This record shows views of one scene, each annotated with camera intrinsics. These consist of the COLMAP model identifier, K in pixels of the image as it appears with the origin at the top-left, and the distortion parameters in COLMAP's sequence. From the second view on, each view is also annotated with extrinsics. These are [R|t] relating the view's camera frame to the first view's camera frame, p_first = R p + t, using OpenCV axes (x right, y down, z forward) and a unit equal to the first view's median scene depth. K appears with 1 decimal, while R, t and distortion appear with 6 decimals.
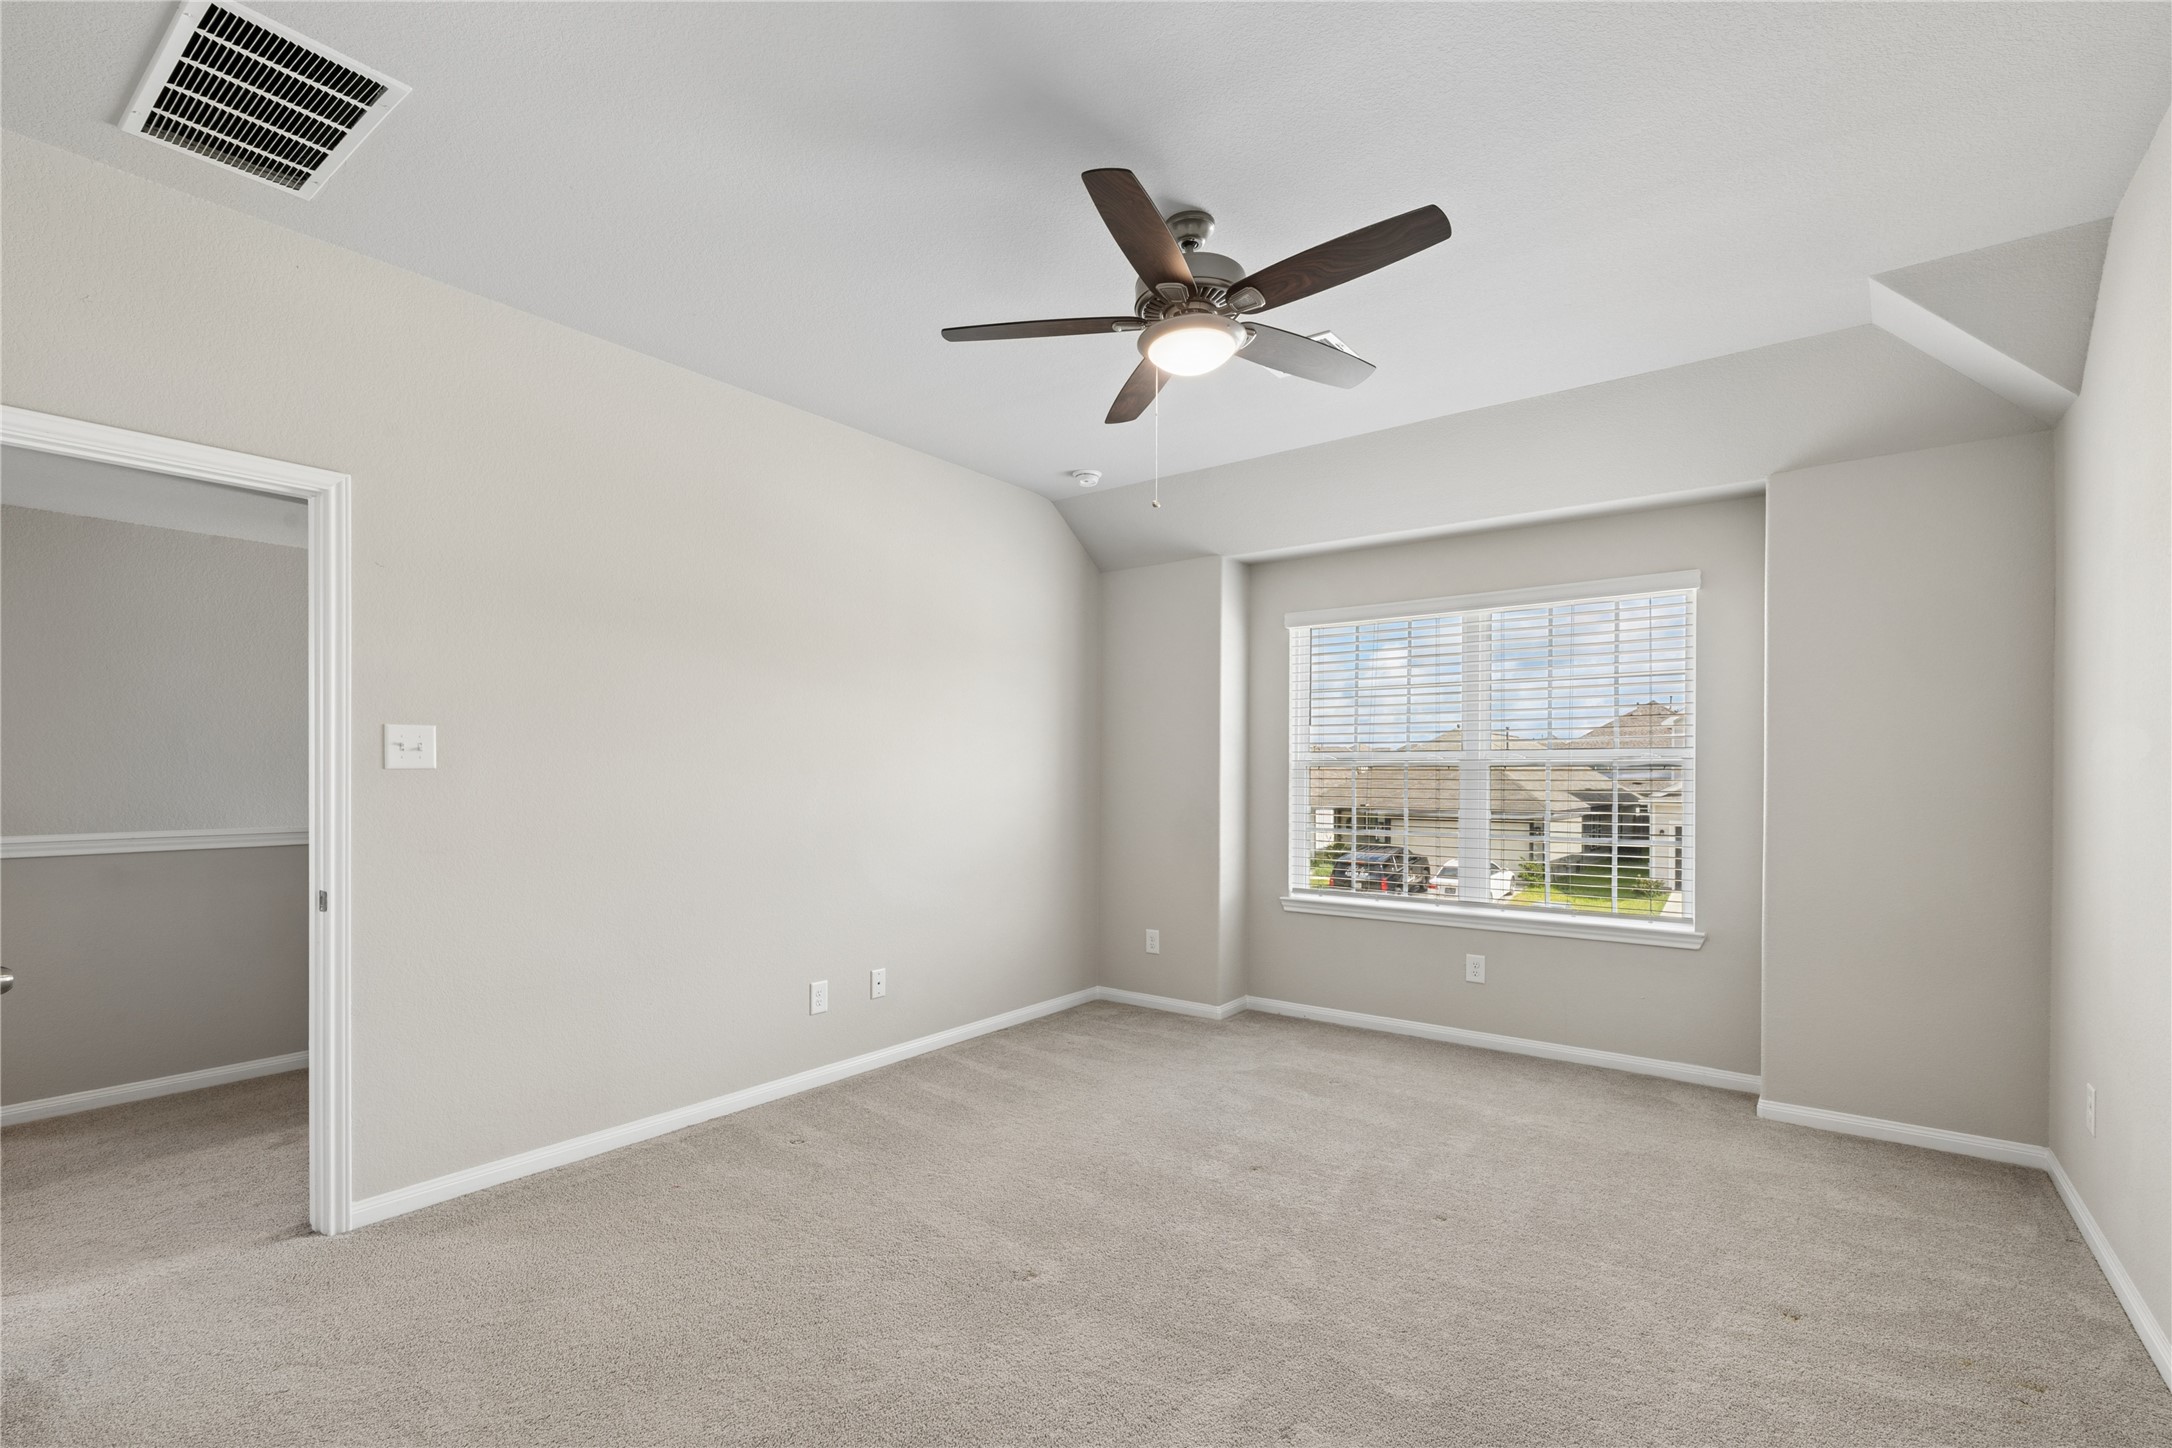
lens RADIAL K [[978.5, 0, 1086.7], [0, 978.5, 780.5], [0, 0, 1]] dist [-0.038814, 0.000029]
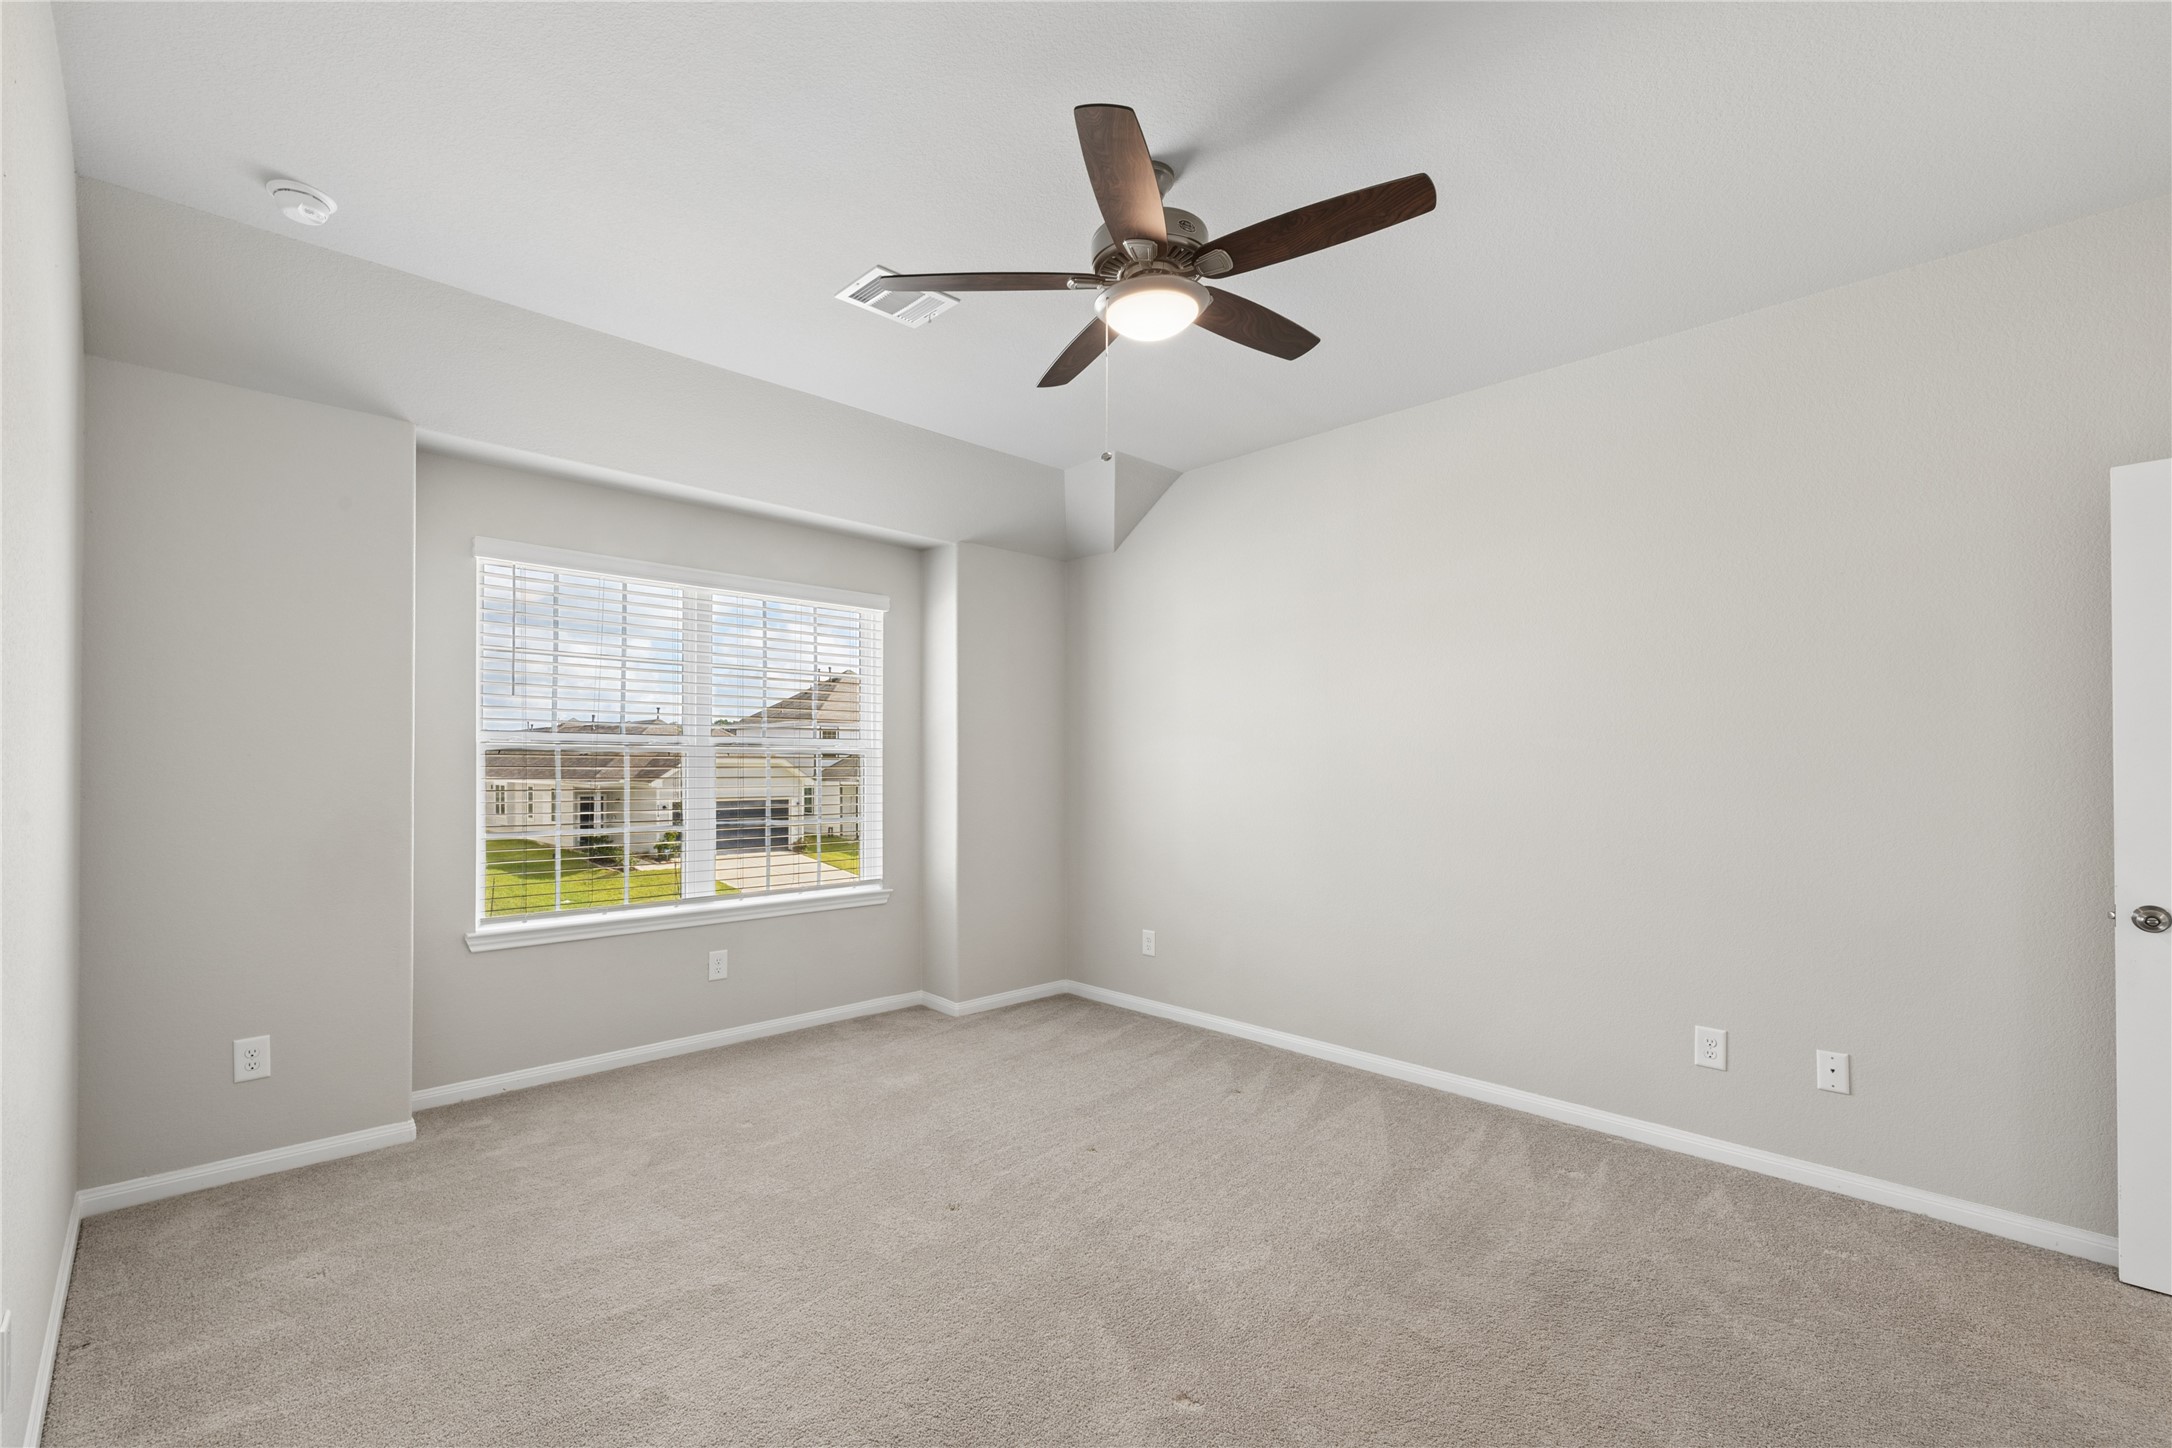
lens RADIAL K [[924.7, 0, 1086.3], [0, 924.7, 759.2], [0, 0, 1]] dist [0.000044, 0.000153]
pose [[0.138358, -0.000414, 0.990382, -0.449464], [0.000158, 1.000000, 0.000396, -0.008520], [-0.990382, 0.000102, 0.138358, 0.517326]]
